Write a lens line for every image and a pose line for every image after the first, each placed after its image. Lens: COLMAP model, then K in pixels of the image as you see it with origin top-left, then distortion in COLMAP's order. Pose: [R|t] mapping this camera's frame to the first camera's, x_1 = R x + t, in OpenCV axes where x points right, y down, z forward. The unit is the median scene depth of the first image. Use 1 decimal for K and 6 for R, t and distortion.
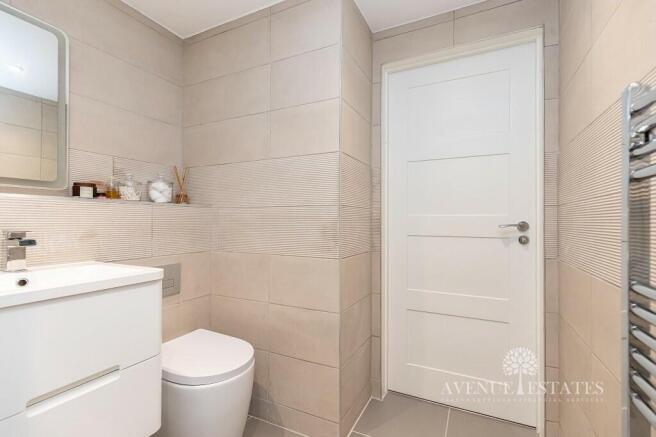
lens RADIAL K [[299.2, 0, 327.9], [0, 299.2, 220.2], [0, 0, 1]] dist [0.021617, 0.000826]
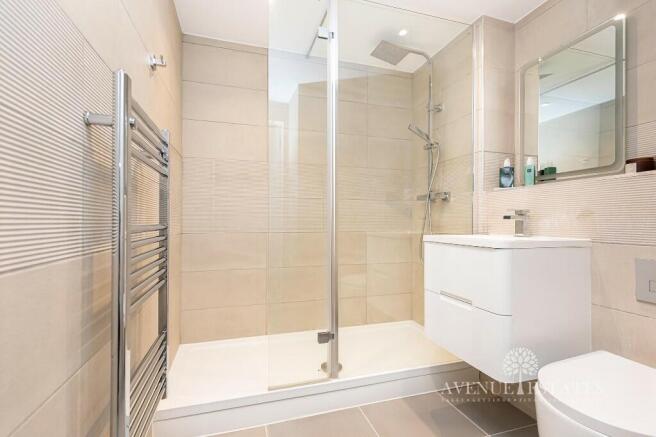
lens RADIAL K [[299.2, 0, 325.9], [0, 299.2, 219.7], [0, 0, 1]] dist [0.021617, 0.000826]
pose [[-0.722521, -0.009394, -0.691286, 0.566397], [-0.001449, 0.999926, -0.012074, 0.083310], [0.691348, -0.007722, -0.722481, 1.132436]]
